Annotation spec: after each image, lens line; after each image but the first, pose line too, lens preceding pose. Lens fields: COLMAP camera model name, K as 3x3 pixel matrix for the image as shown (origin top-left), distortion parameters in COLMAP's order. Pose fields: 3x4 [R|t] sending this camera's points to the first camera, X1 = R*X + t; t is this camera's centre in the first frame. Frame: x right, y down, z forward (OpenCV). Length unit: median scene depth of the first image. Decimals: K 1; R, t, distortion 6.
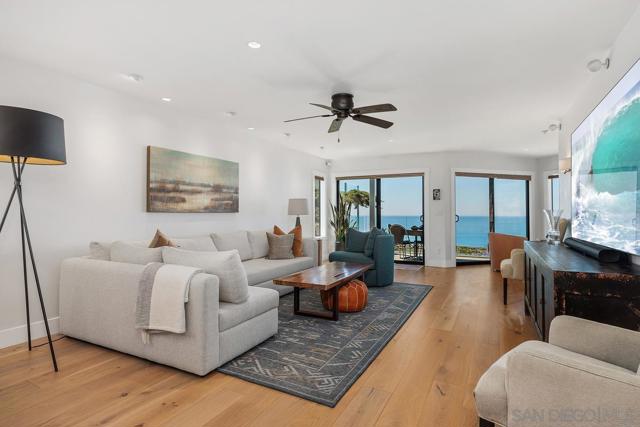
lens RADIAL K [[341.4, 0, 317.7], [0, 341.4, 209.6], [0, 0, 1]] dist [-0.003413, 0.000904]
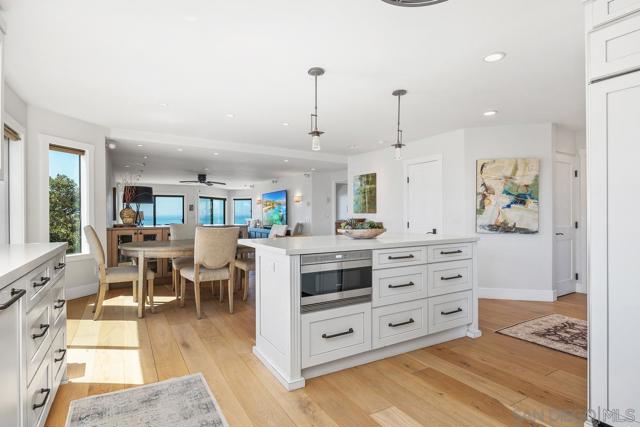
lens RADIAL K [[341.4, 0, 324.5], [0, 341.4, 216.2], [0, 0, 1]] dist [-0.003413, 0.000904]
pose [[0.524631, -0.009123, 0.851281, -0.855931], [-0.009068, 0.999826, 0.016304, -0.034341], [-0.851281, -0.016273, 0.524457, -0.608615]]
